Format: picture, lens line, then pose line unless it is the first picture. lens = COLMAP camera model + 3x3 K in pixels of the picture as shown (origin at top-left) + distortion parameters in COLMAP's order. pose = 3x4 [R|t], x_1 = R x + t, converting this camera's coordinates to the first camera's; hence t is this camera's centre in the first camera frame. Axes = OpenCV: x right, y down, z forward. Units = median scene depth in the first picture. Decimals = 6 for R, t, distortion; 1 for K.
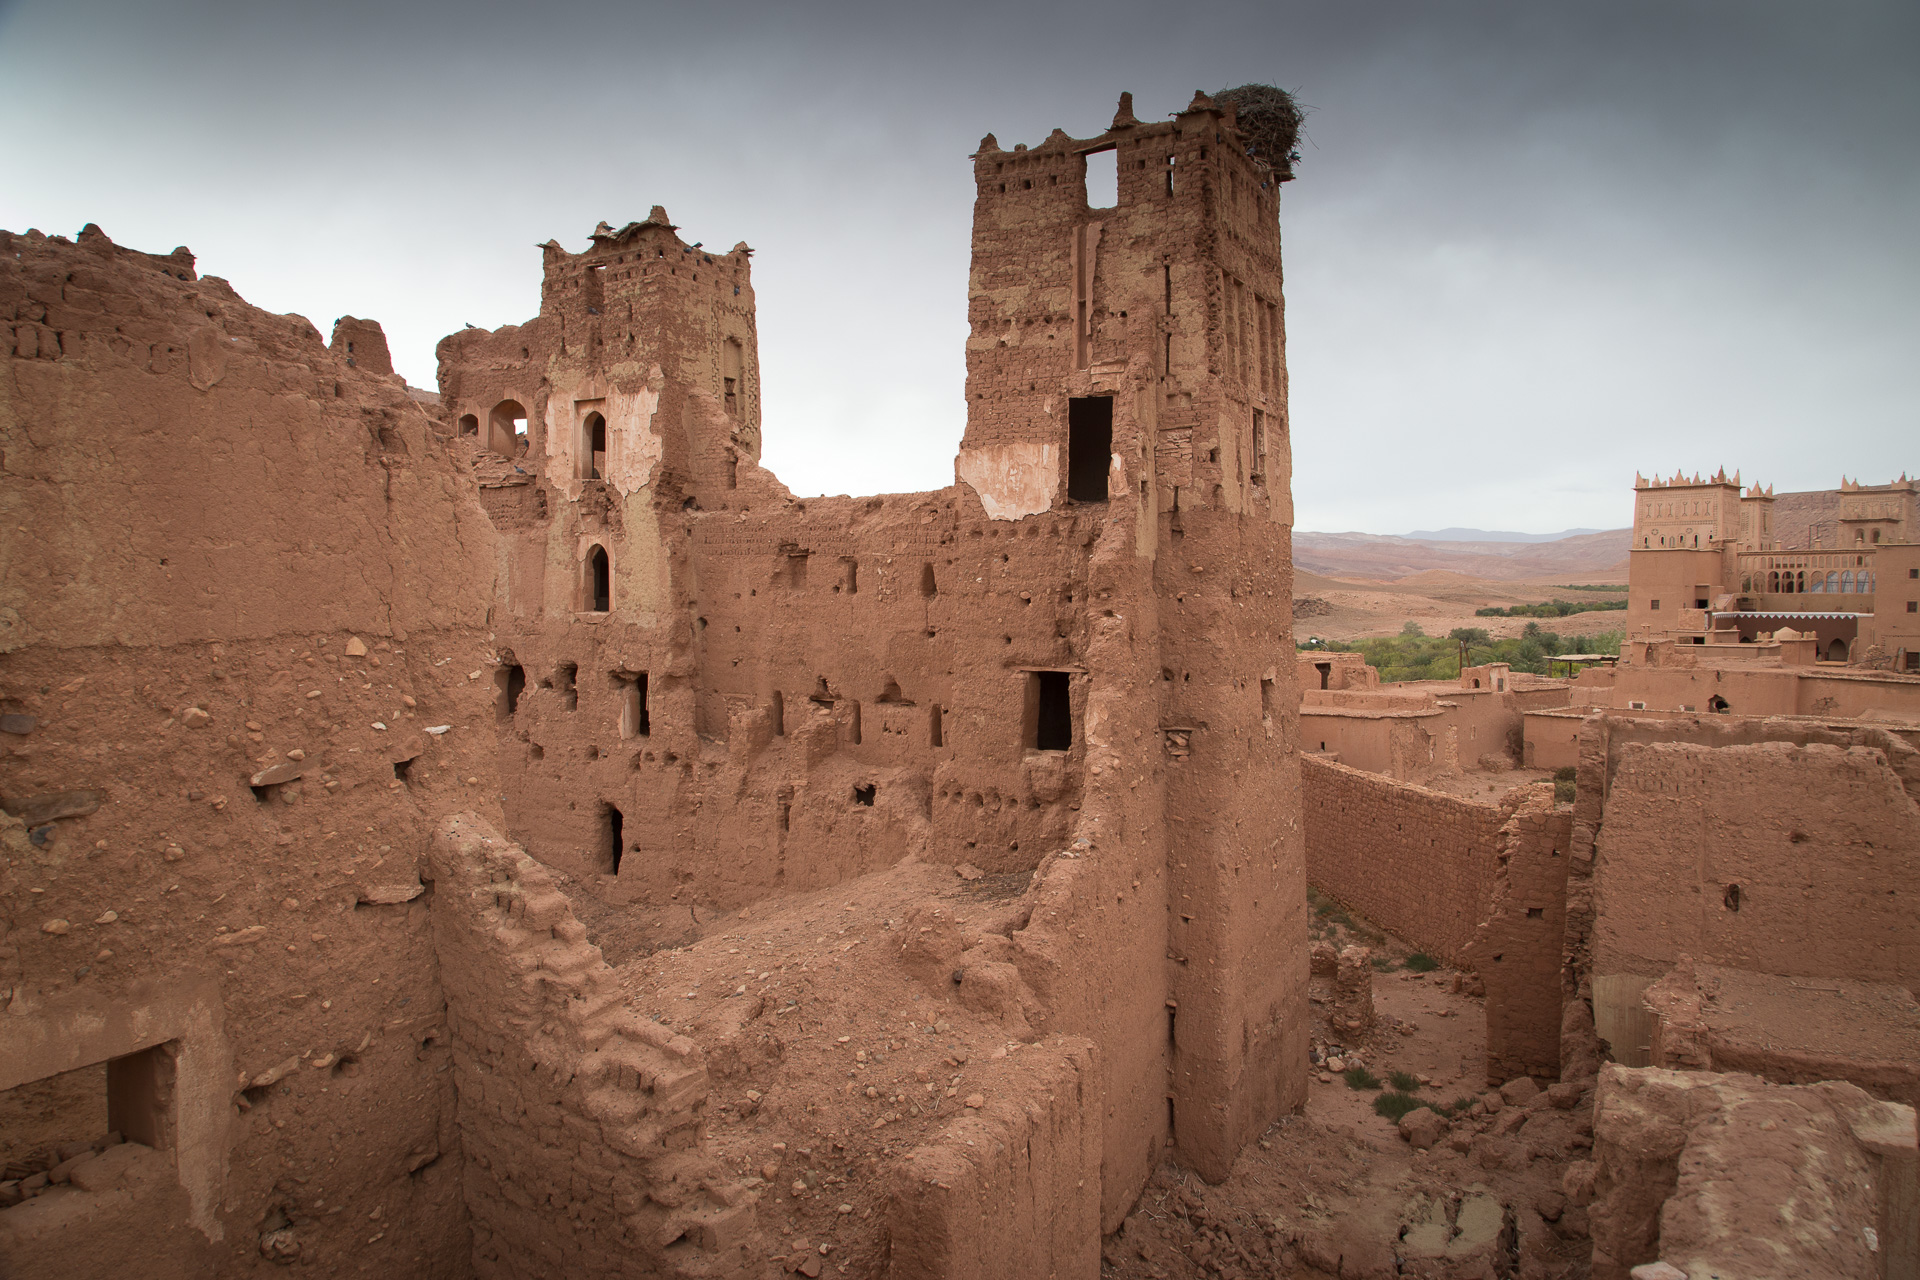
lens RADIAL K [[1324.3, 0, 968.6], [0, 1324.3, 635.7], [0, 0, 1]] dist [0.028708, -0.008531]
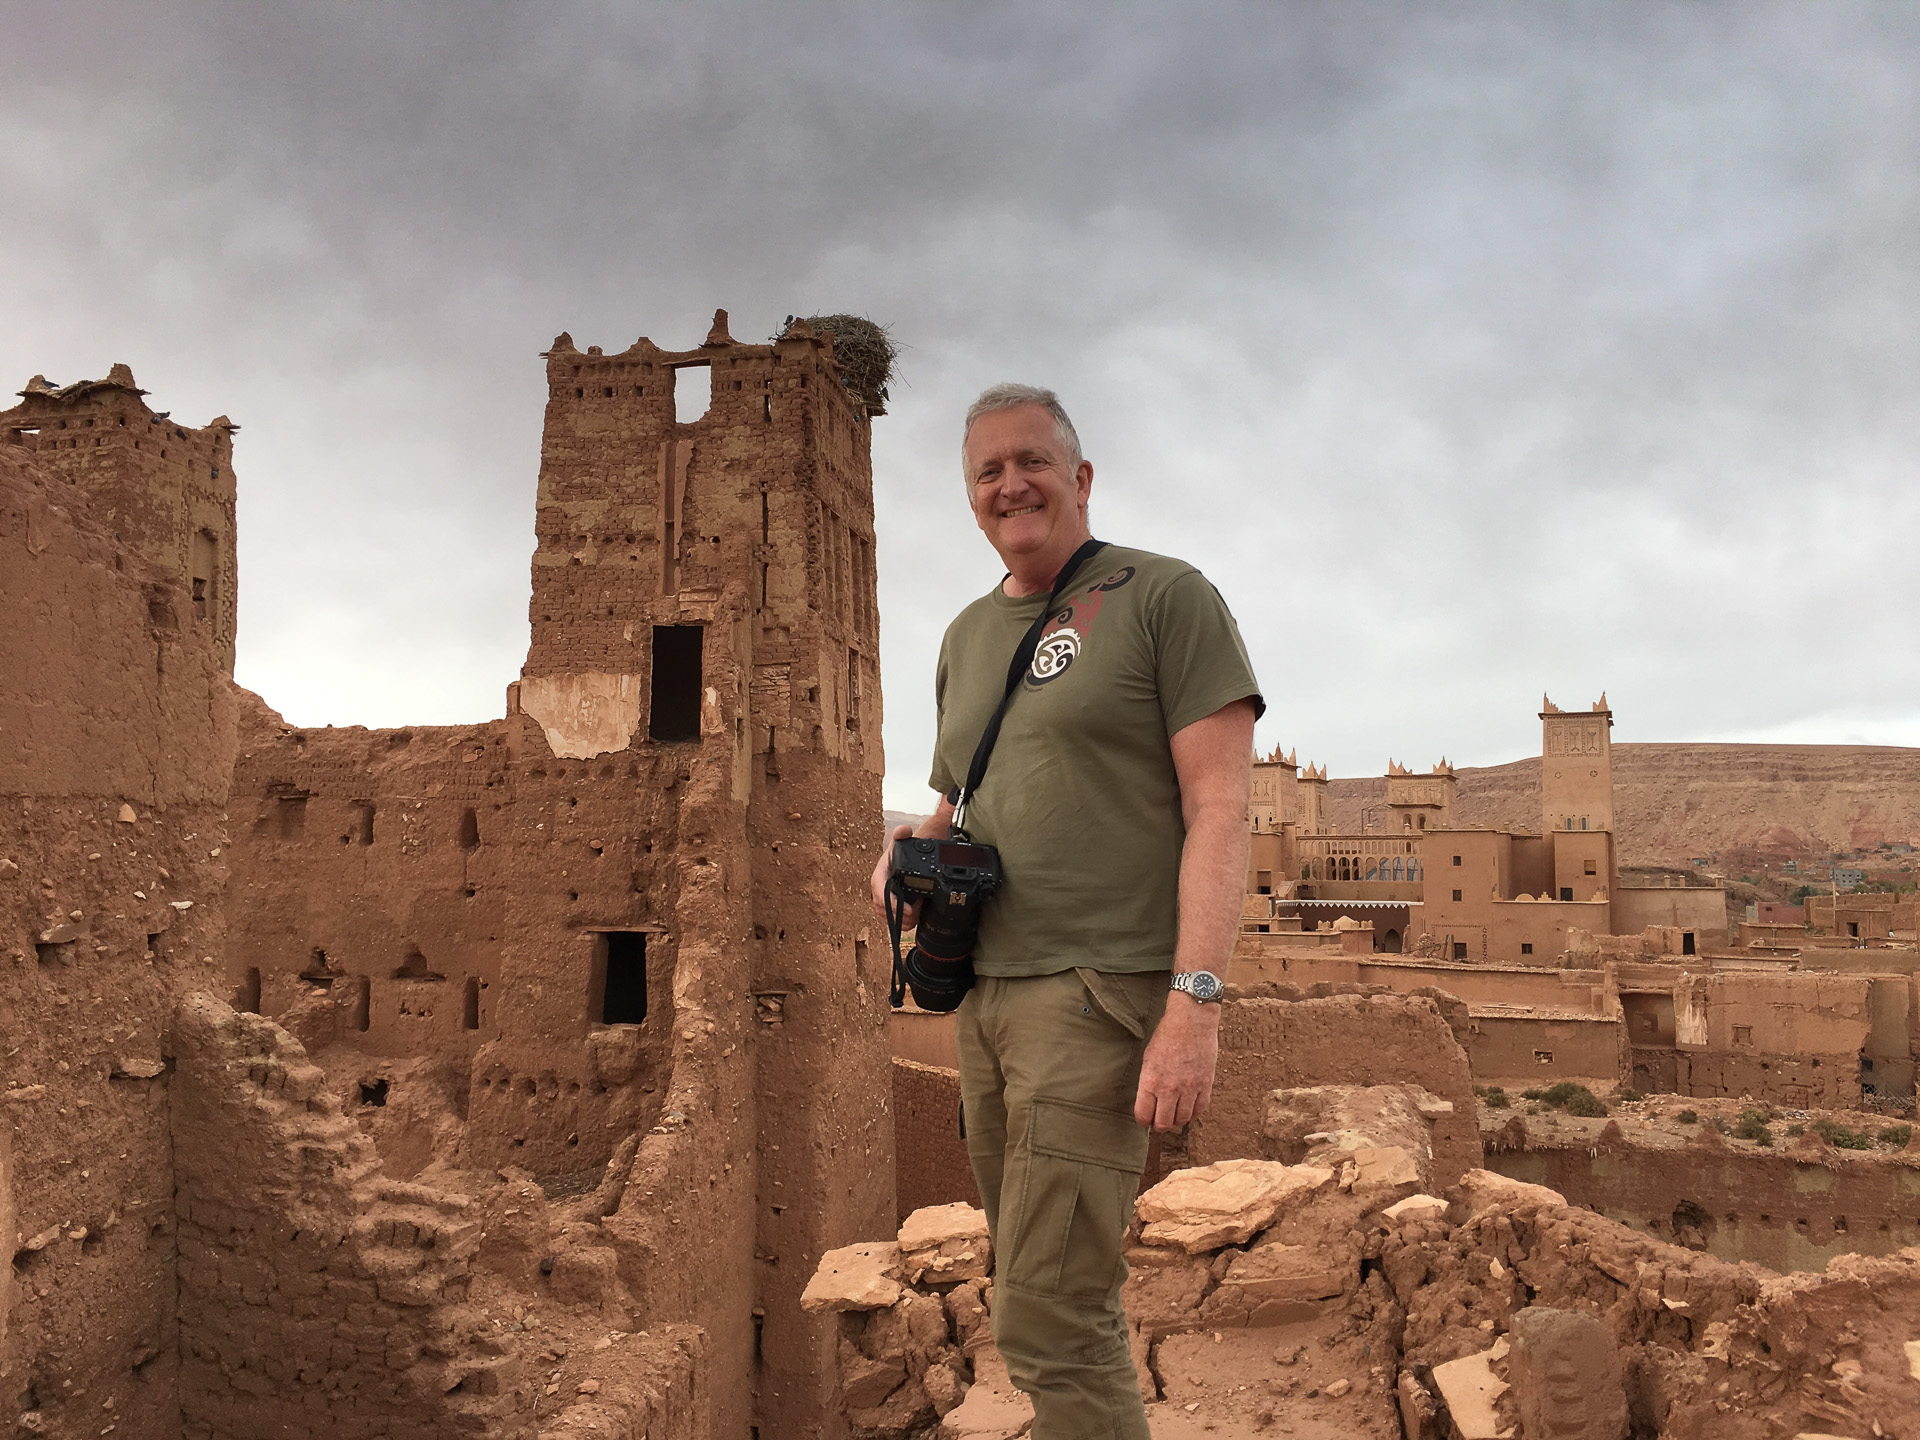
lens RADIAL K [[1646.4, 0, 966.5], [0, 1646.4, 716.7], [0, 0, 1]] dist [0.065362, -0.050245]
pose [[0.947231, 0.038723, 0.318203, -0.078213], [0.003431, 0.991395, -0.130858, 0.030466], [-0.320533, 0.125044, 0.938948, -0.116847]]
